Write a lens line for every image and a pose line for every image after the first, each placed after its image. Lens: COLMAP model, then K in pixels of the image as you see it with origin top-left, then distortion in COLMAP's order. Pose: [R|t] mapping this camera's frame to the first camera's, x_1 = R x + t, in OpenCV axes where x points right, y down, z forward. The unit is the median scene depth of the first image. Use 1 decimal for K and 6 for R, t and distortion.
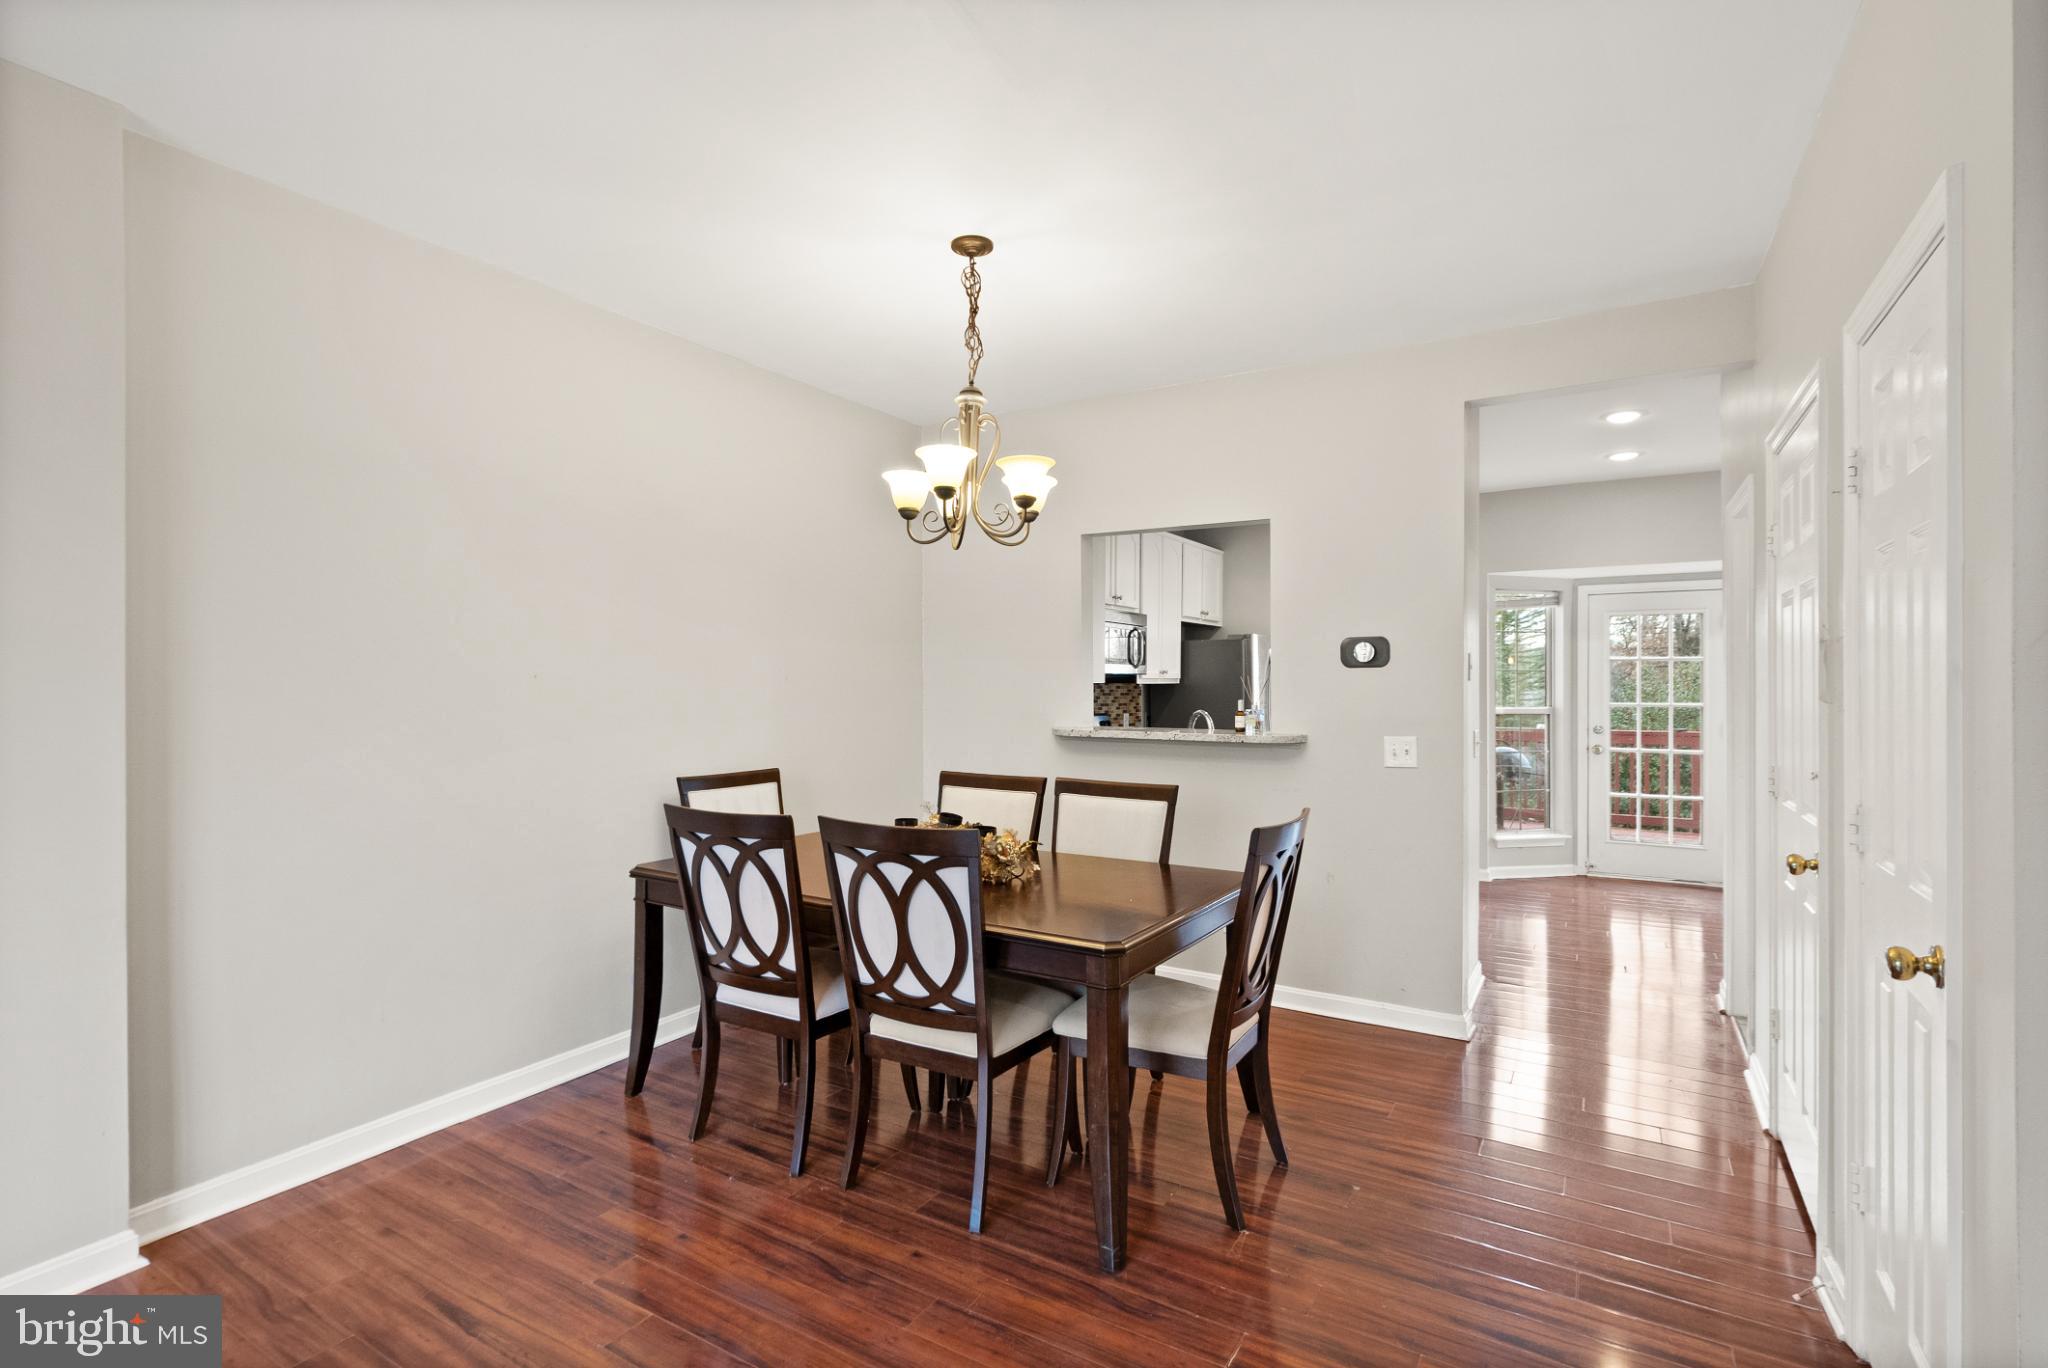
lens RADIAL K [[978.1, 0, 1007.6], [0, 978.1, 686.0], [0, 0, 1]] dist [-0.003044, 0.001863]
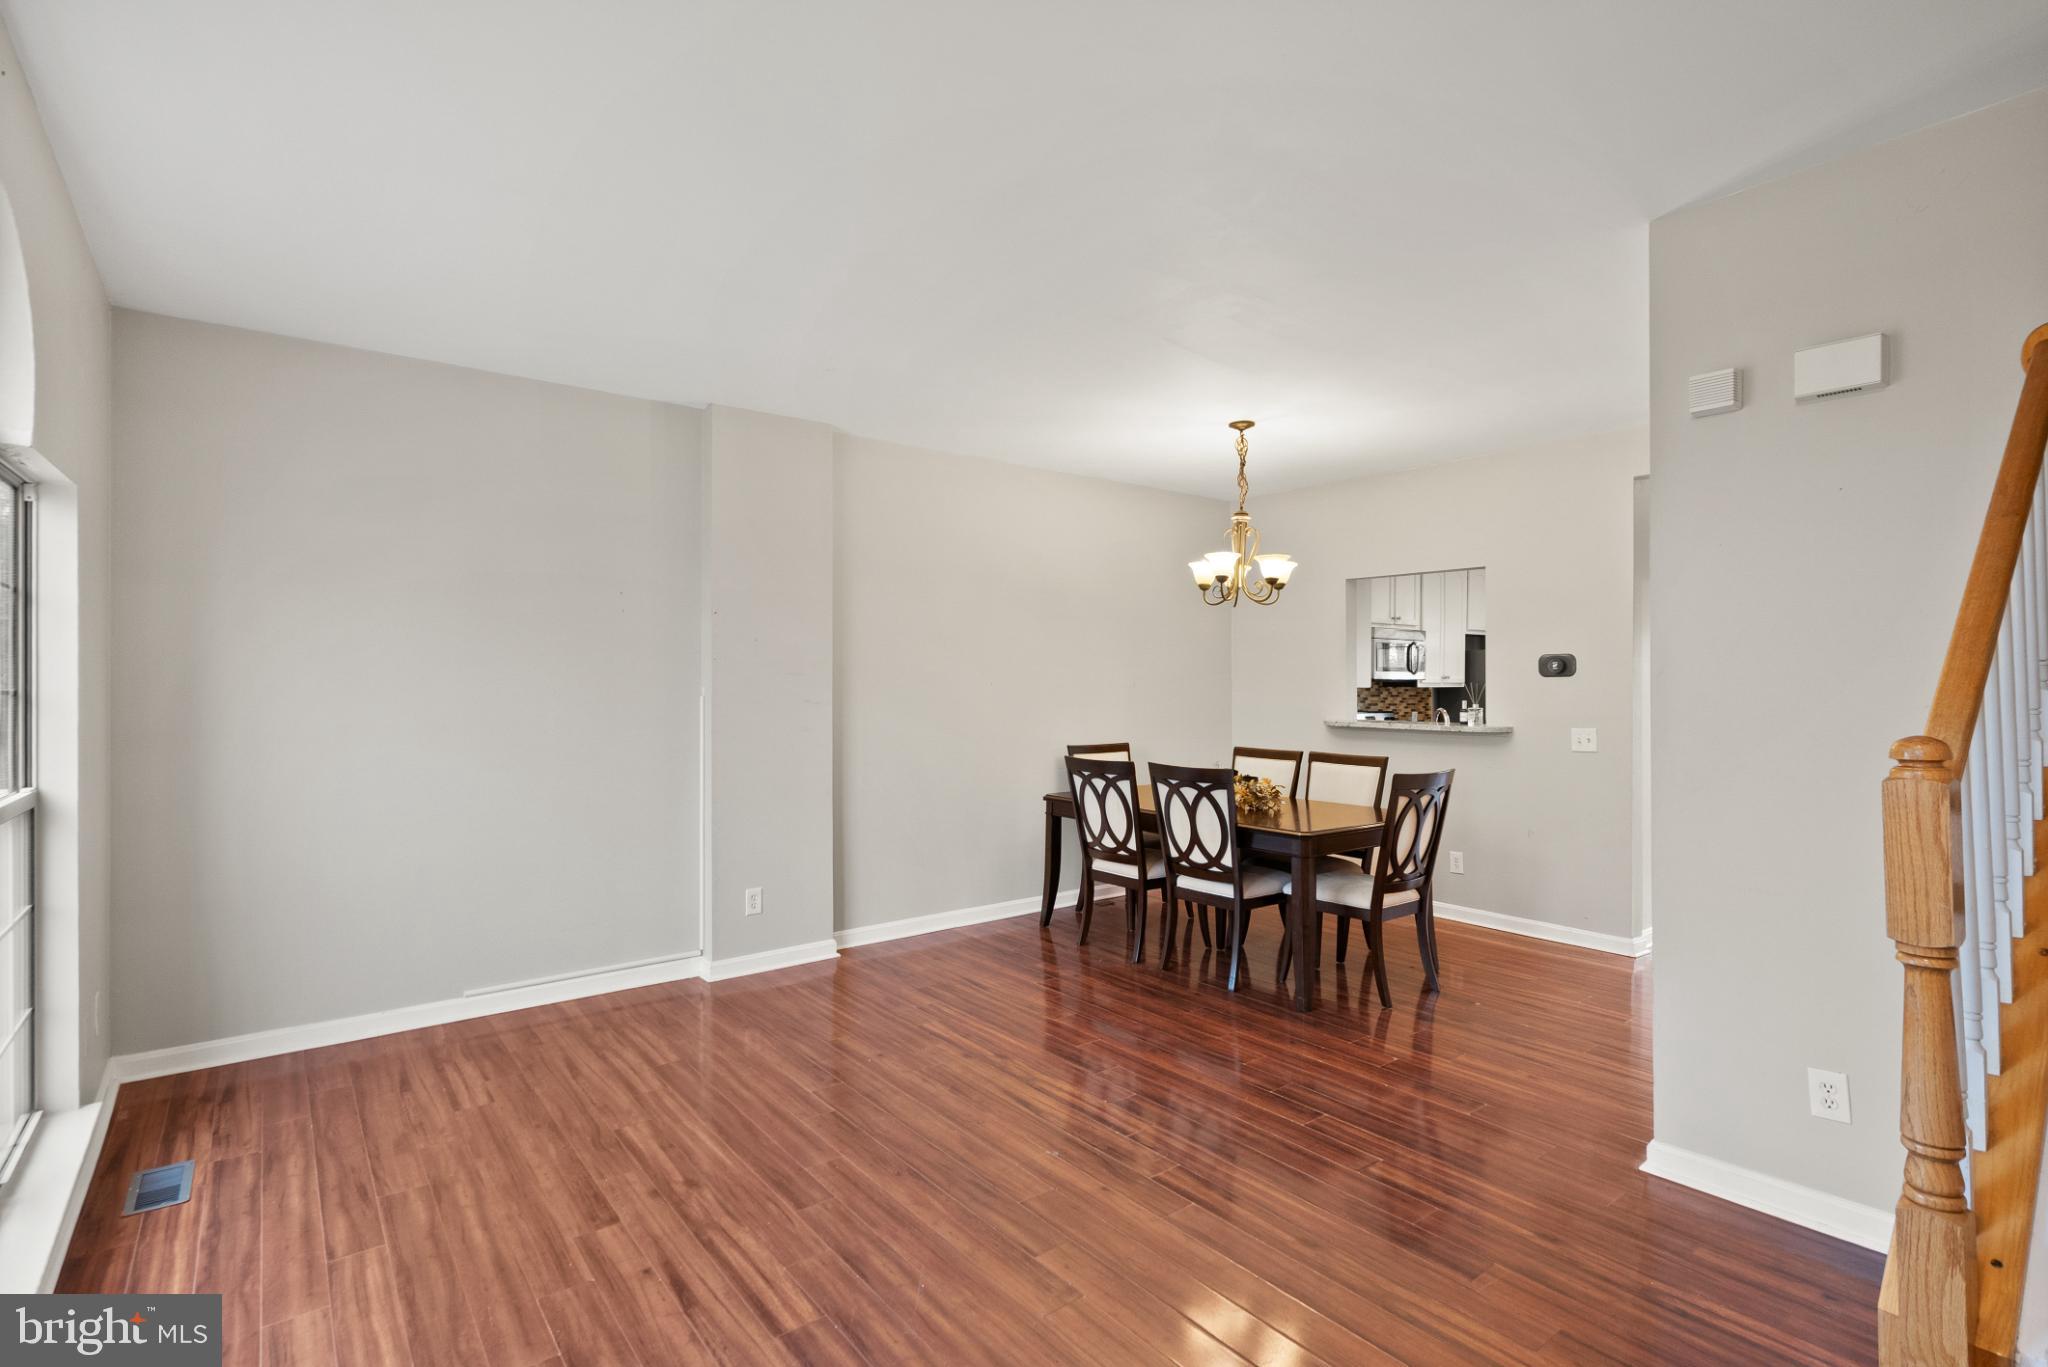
lens RADIAL K [[978.1, 0, 1003.5], [0, 978.1, 686.2], [0, 0, 1]] dist [-0.003044, 0.001863]
pose [[0.934694, 0.001048, -0.355451, 0.176708], [-0.000933, 0.999999, 0.000496, -0.008237], [0.355451, -0.000132, 0.934695, -0.697906]]
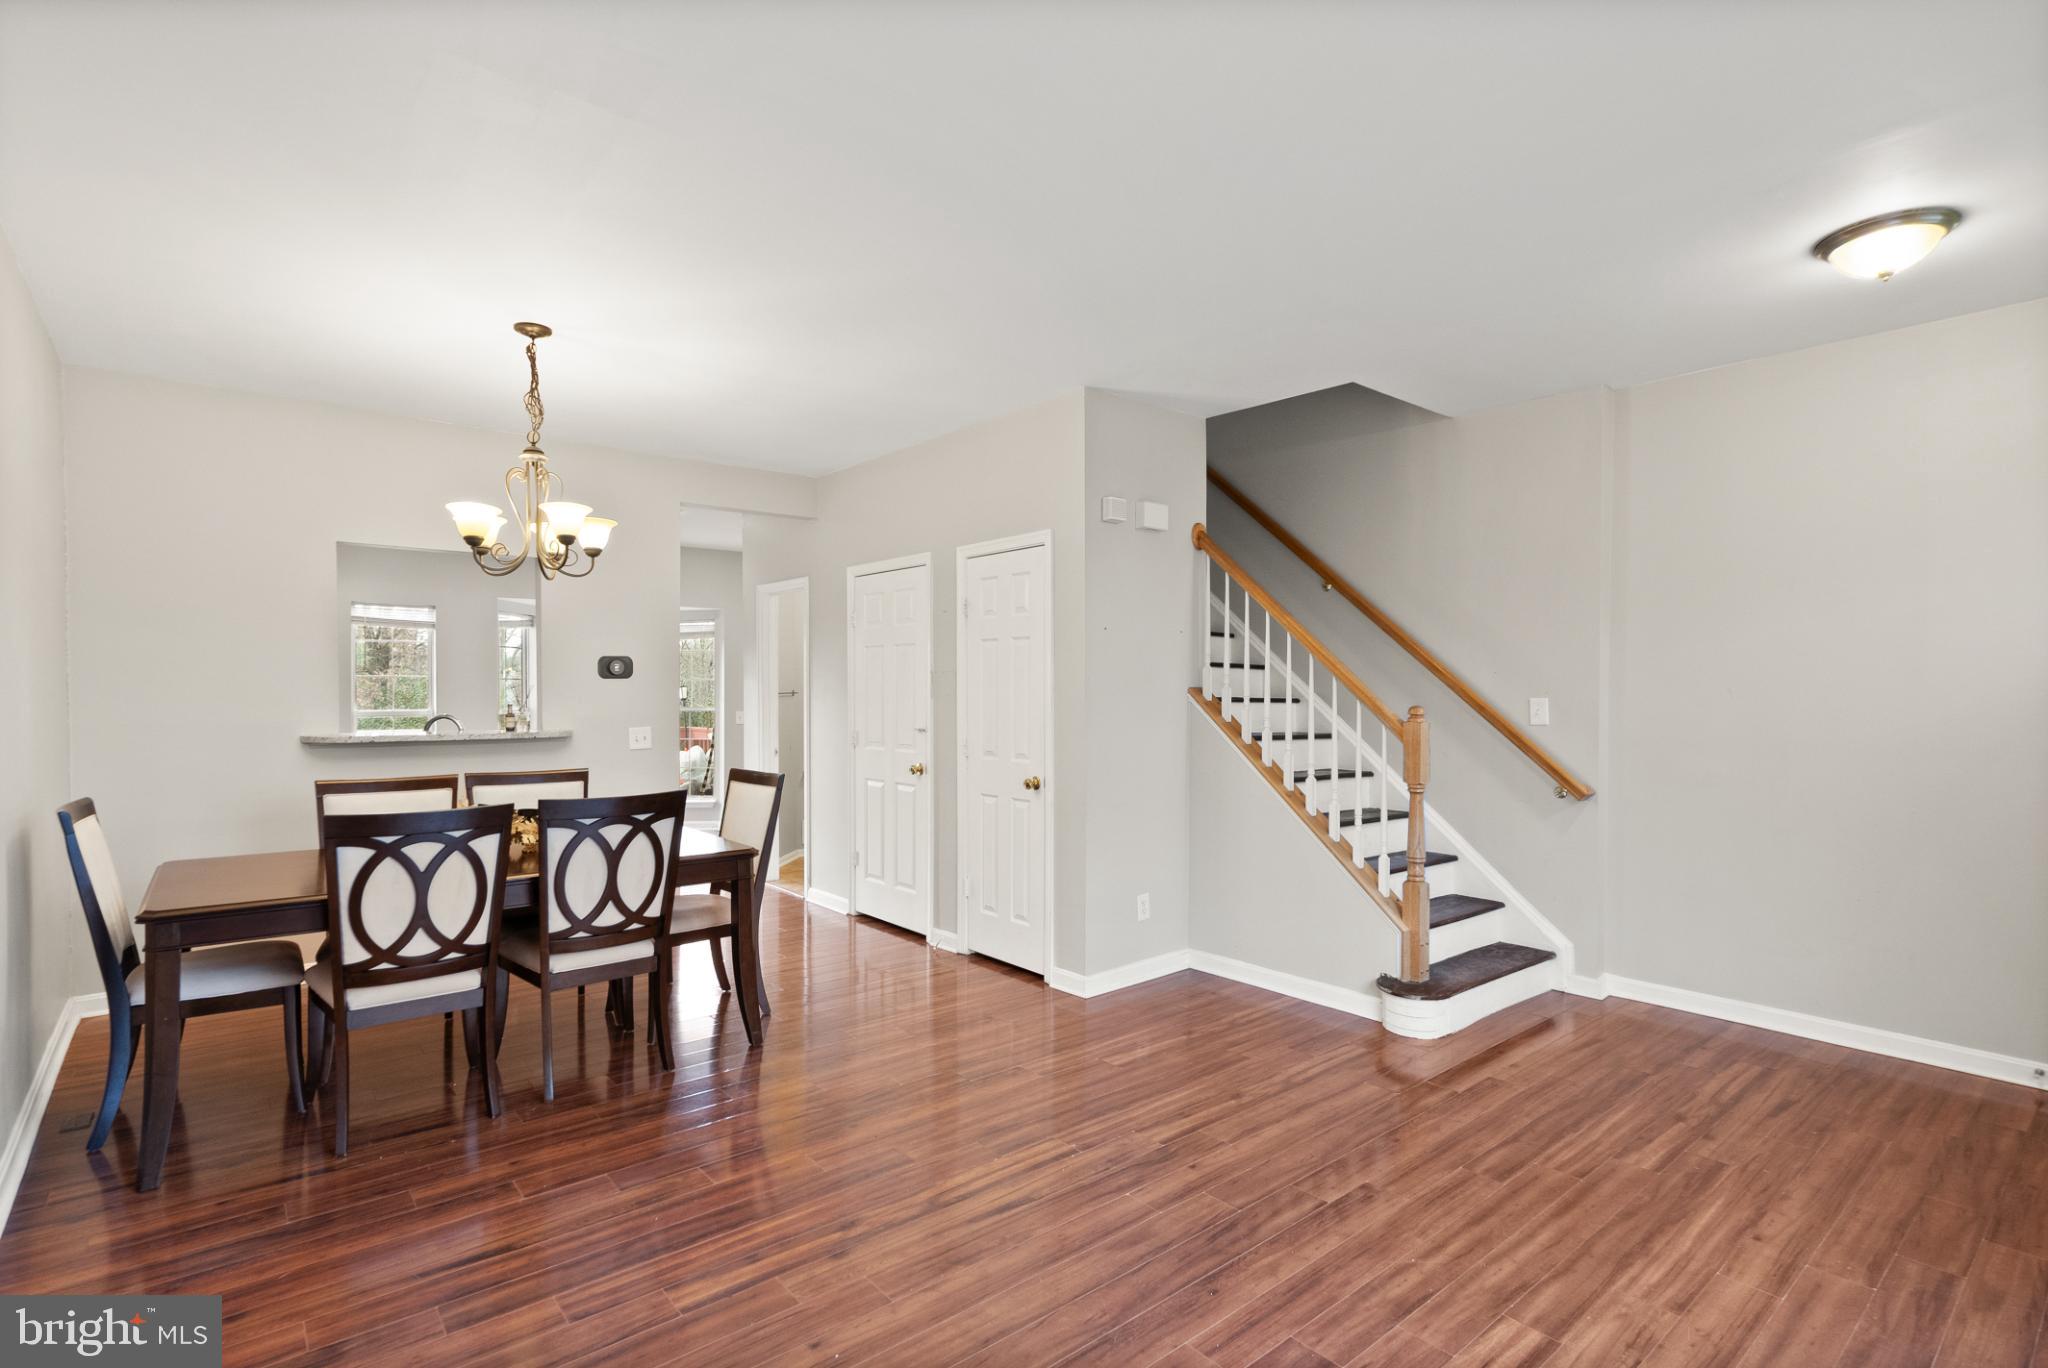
lens RADIAL K [[978.1, 0, 1005.8], [0, 978.1, 702.9], [0, 0, 1]] dist [-0.003044, 0.001863]
pose [[0.326215, -0.014602, 0.945183, -1.002647], [0.004454, 0.999893, 0.013910, -0.001835], [-0.945285, -0.000328, 0.326245, 0.048899]]
